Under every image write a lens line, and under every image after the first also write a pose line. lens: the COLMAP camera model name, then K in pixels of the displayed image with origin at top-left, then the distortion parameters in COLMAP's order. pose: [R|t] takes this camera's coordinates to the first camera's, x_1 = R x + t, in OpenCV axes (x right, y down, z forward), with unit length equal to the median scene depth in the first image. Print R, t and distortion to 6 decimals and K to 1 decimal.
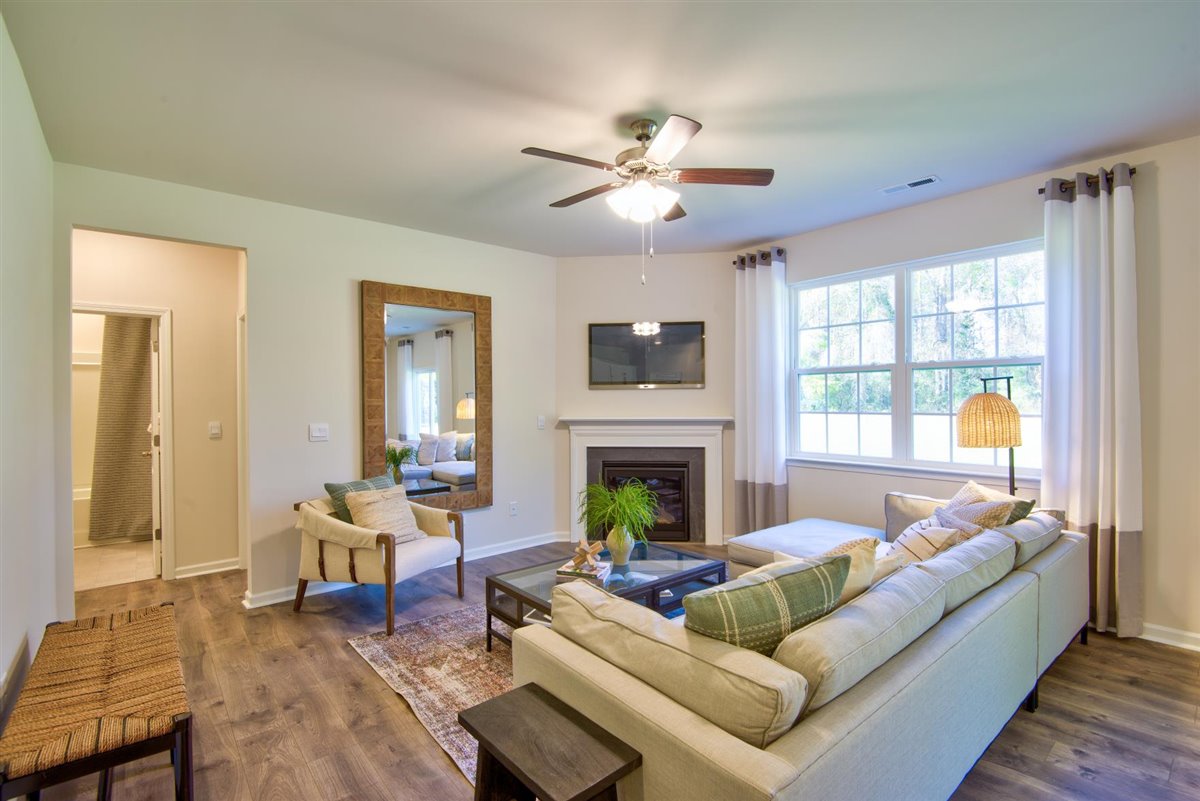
lens RADIAL K [[545.2, 0, 600.0], [0, 545.2, 400.5], [0, 0, 1]] dist [0.025713, -0.028188]
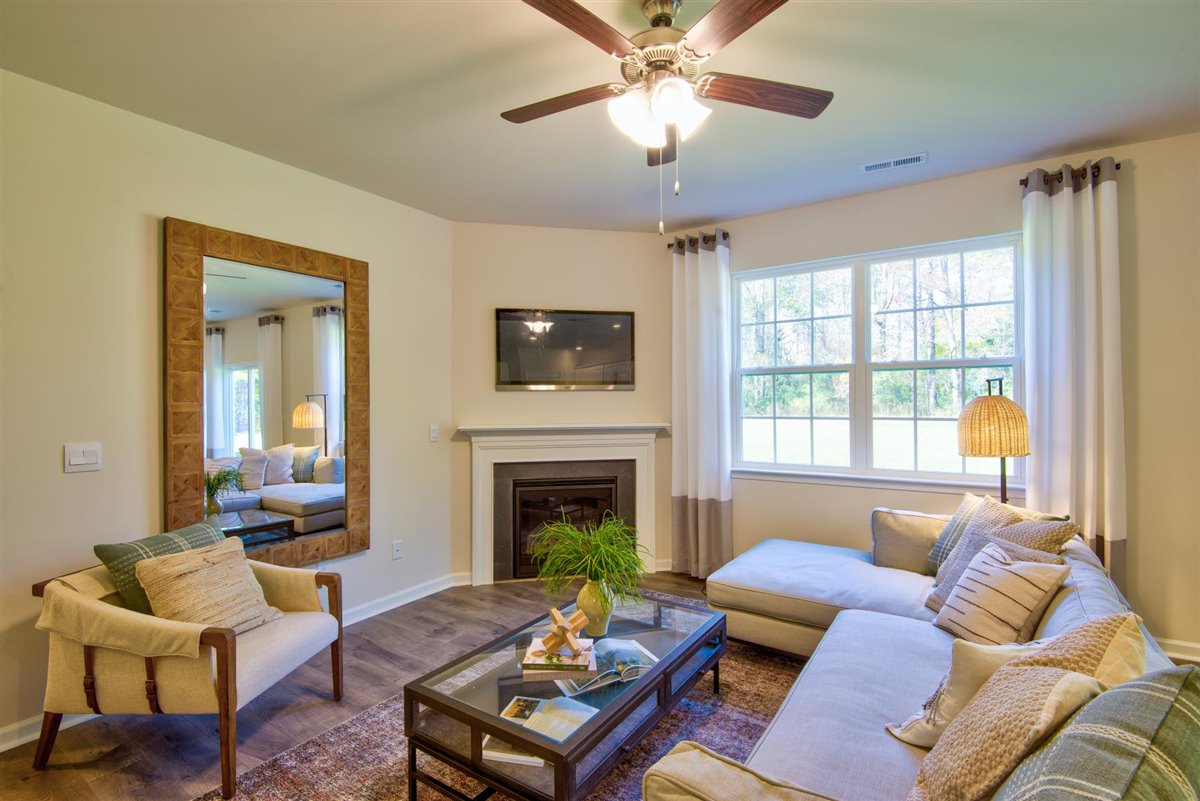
lens RADIAL K [[545.2, 0, 600.0], [0, 545.2, 400.5], [0, 0, 1]] dist [0.025713, -0.028188]
pose [[0.958890, 0.000914, 0.283775, -0.127514], [0.001178, 0.999973, -0.007200, -0.000165], [-0.283774, 0.007238, 0.958864, 0.244086]]
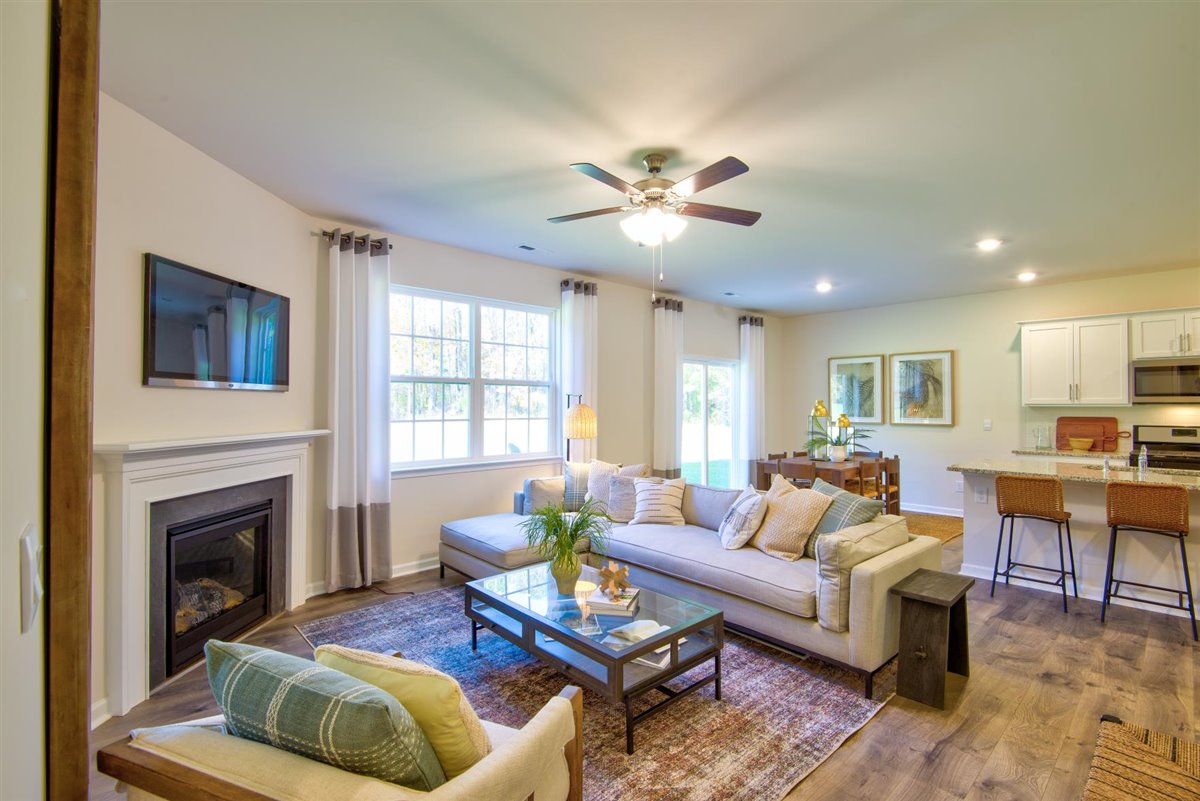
lens RADIAL K [[545.2, 0, 600.0], [0, 545.2, 400.5], [0, 0, 1]] dist [0.025713, -0.028188]
pose [[-0.046094, 0.017653, 0.998781, -0.674862], [0.002084, 0.999843, -0.017575, 0.002857], [-0.998935, 0.001271, -0.046124, 0.776466]]
